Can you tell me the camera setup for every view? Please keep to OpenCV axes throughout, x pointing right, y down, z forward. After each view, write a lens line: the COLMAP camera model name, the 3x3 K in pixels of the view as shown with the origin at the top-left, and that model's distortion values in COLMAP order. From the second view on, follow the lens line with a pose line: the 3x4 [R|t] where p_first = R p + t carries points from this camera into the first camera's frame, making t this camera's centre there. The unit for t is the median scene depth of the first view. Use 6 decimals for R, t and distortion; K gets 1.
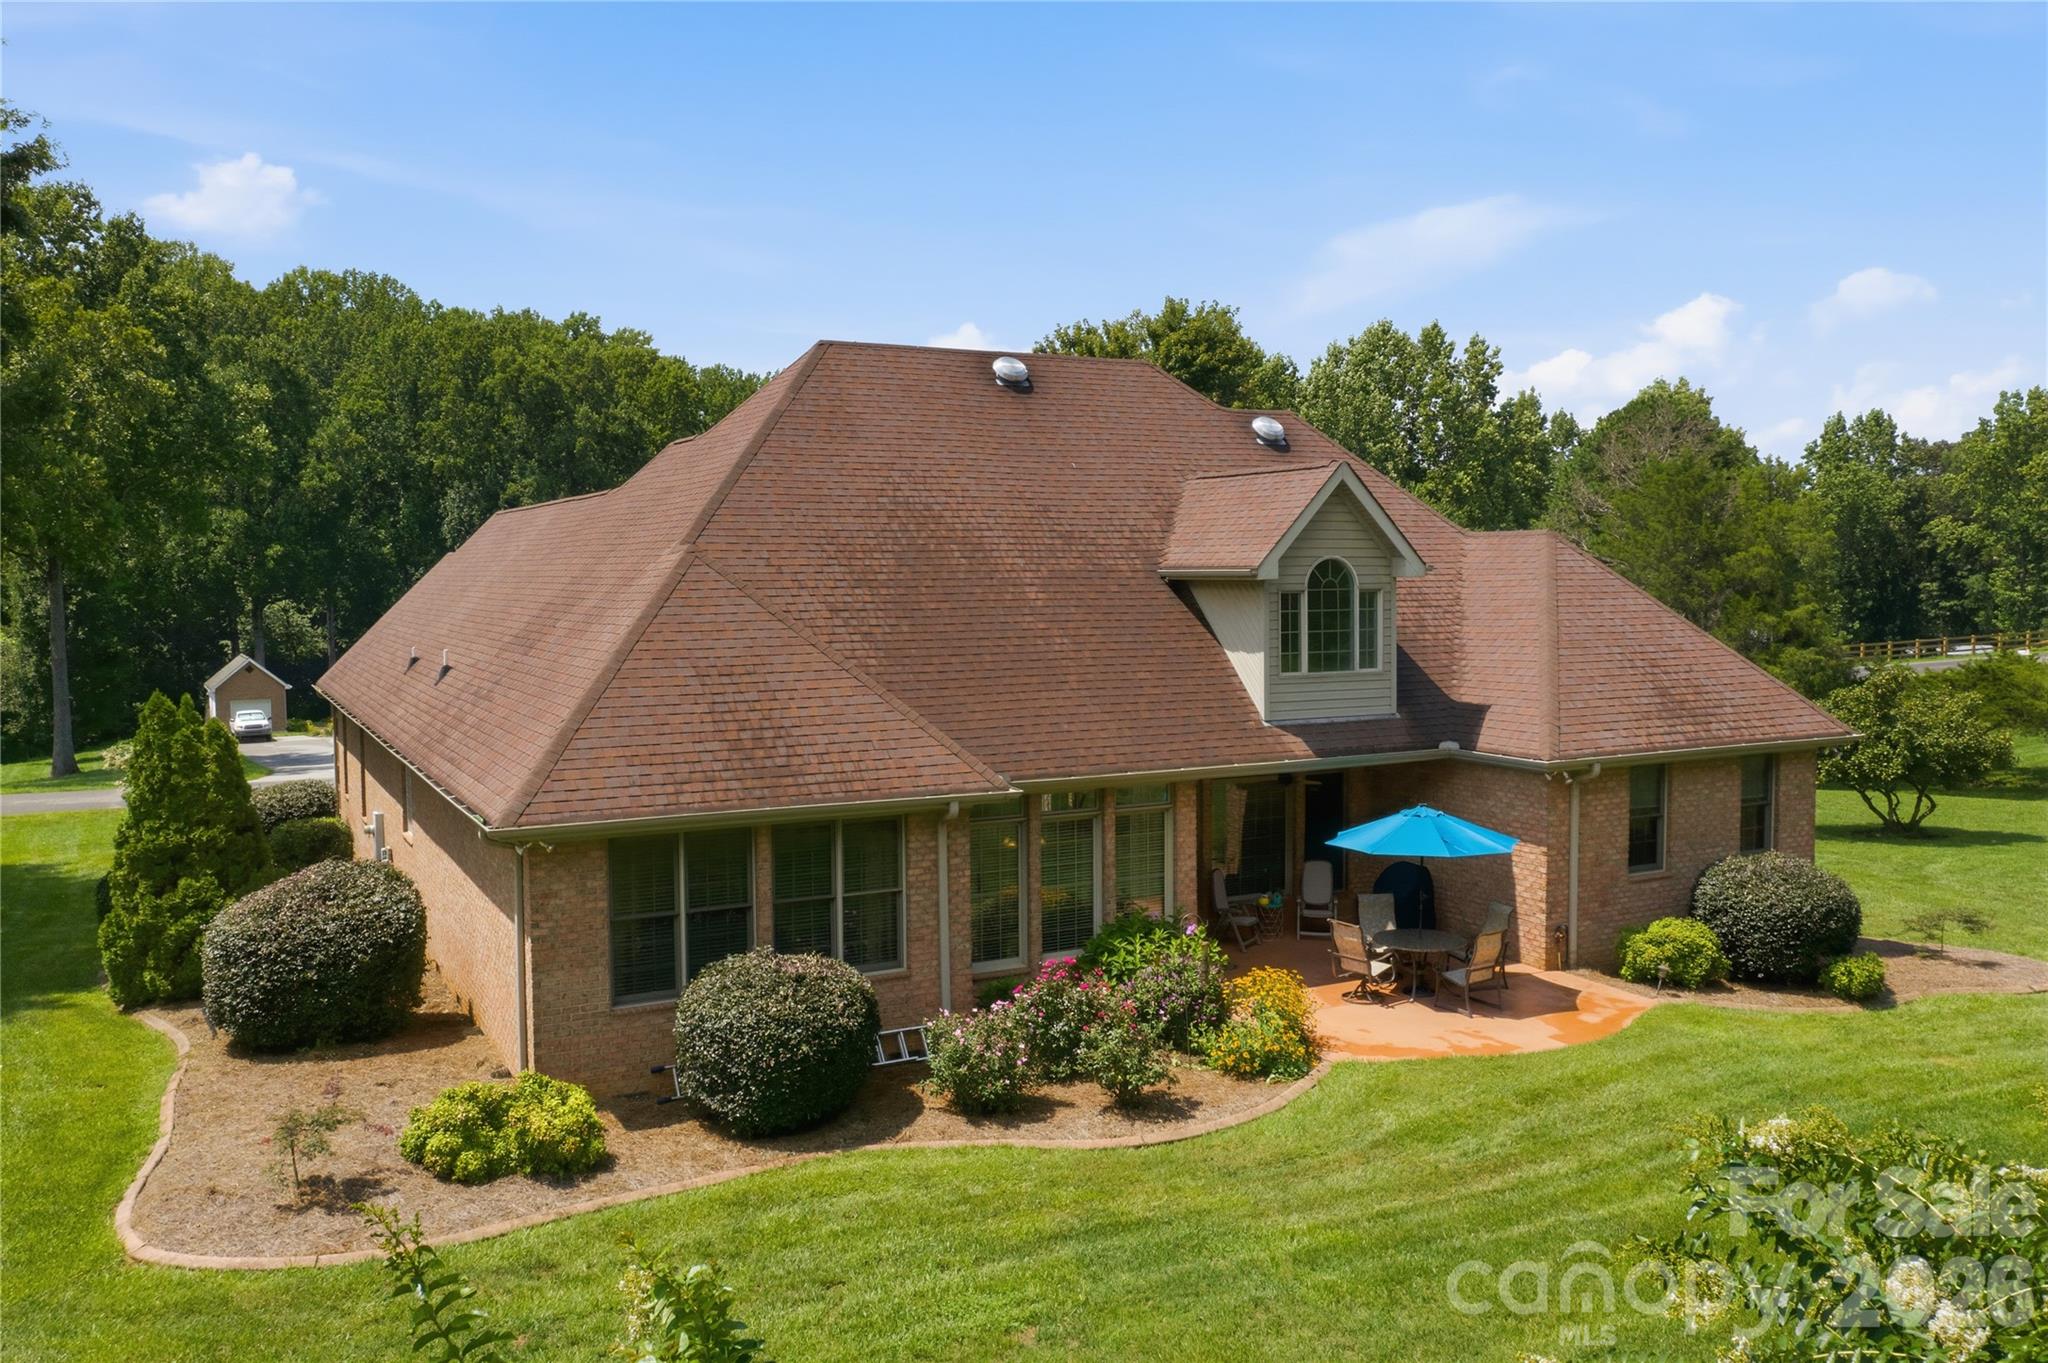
lens RADIAL K [[1625.1, 0, 1017.1], [0, 1625.1, 678.7], [0, 0, 1]] dist [-0.027978, 0.006586]
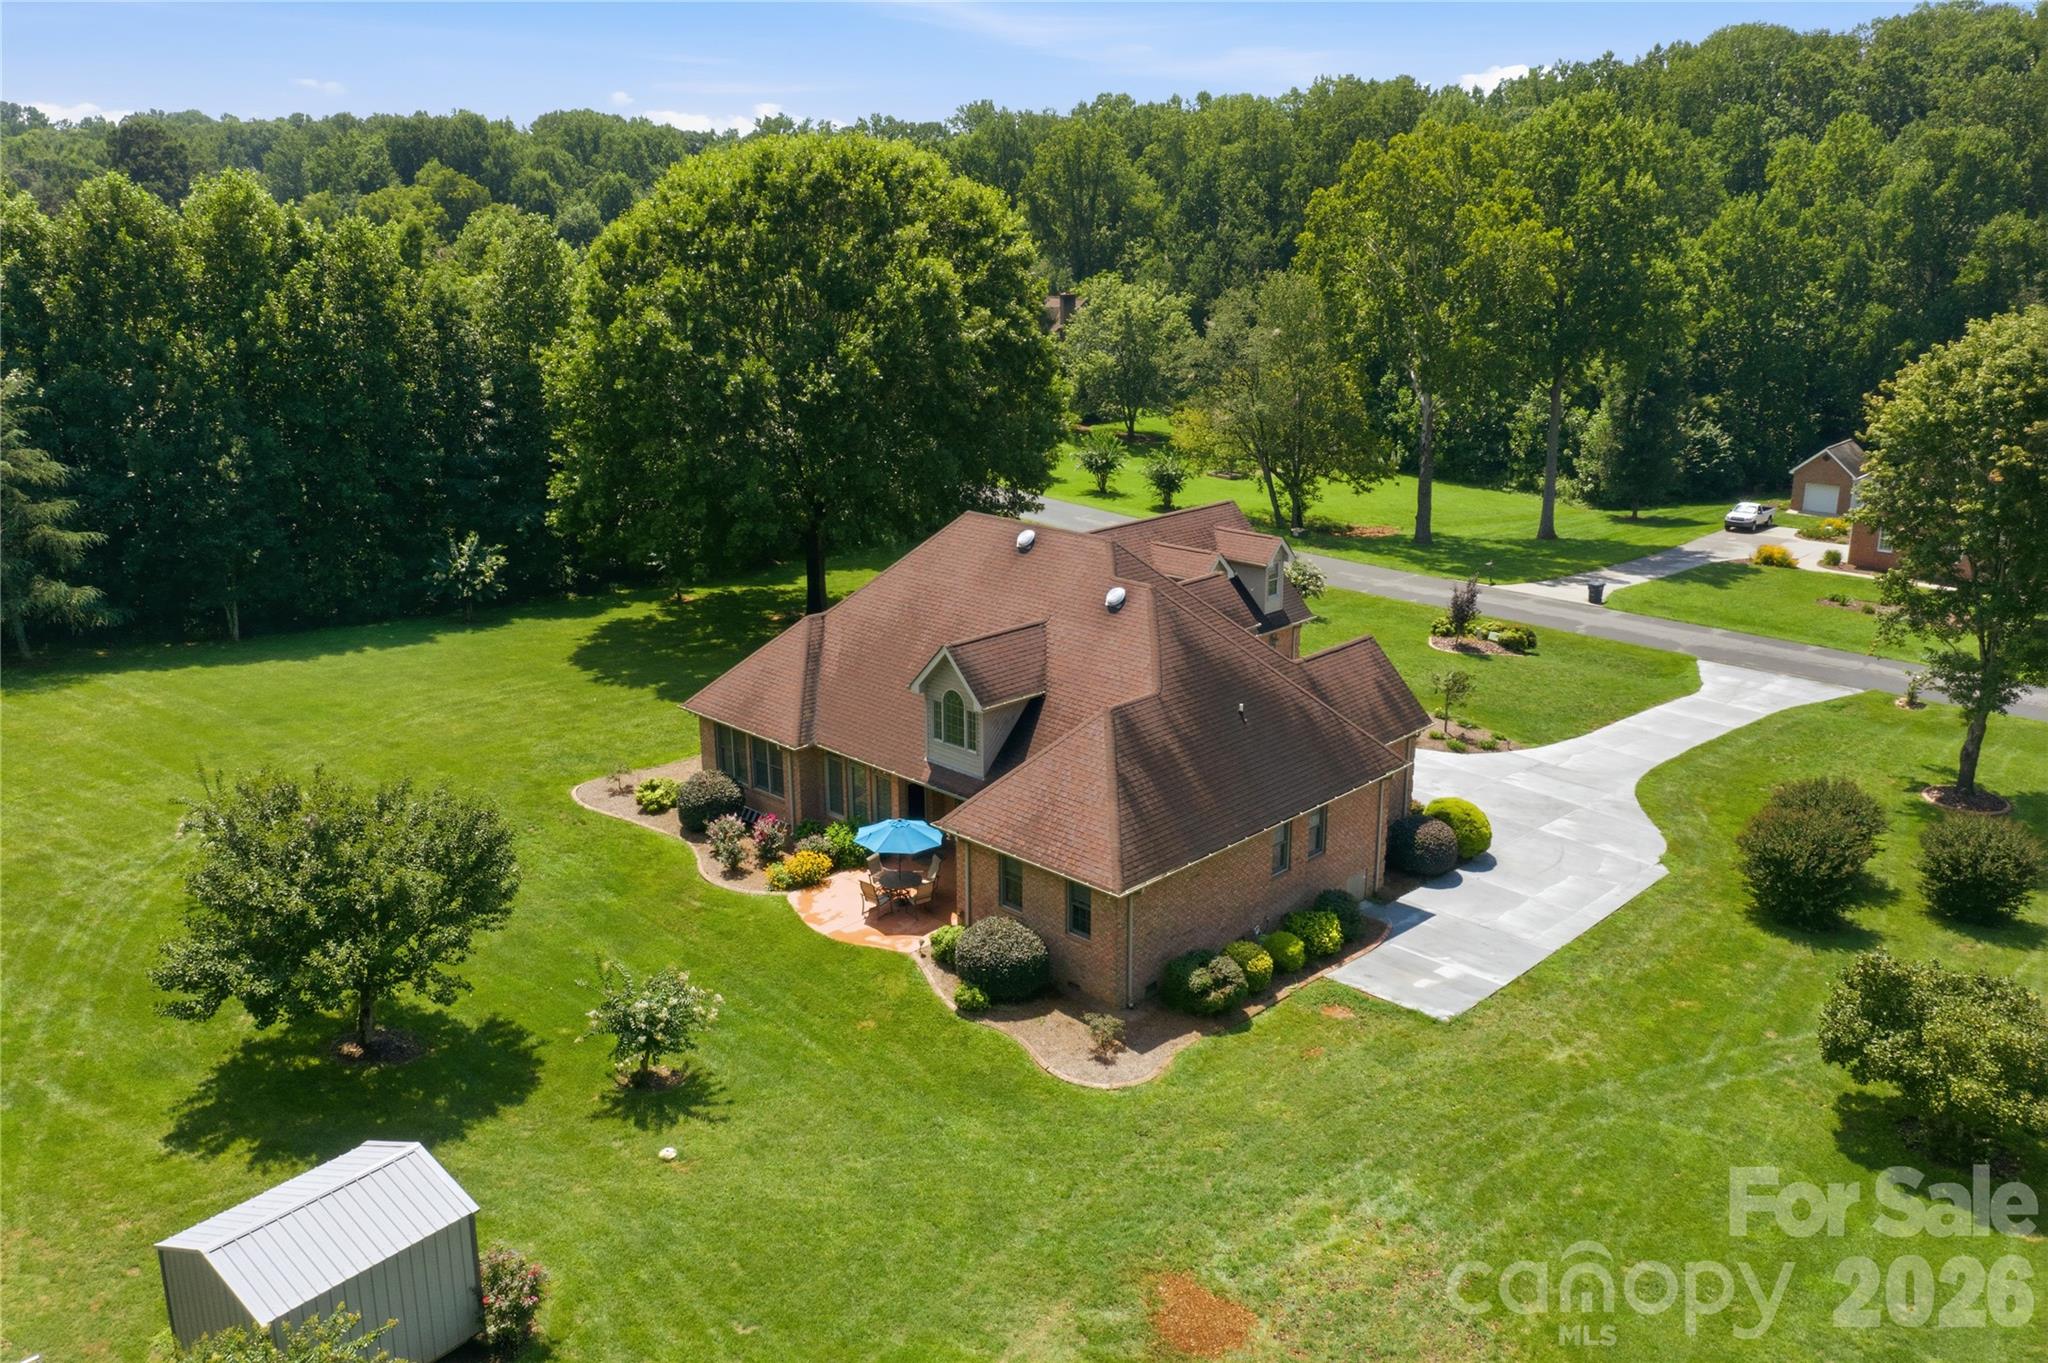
lens RADIAL K [[1625.1, 0, 1017.1], [0, 1625.1, 678.7], [0, 0, 1]] dist [-0.027978, 0.006586]
pose [[0.291948, 0.277709, -0.915229, 2.018768], [-0.051481, 0.960093, 0.274901, -0.634035], [0.955048, -0.033140, 0.294594, 0.504901]]
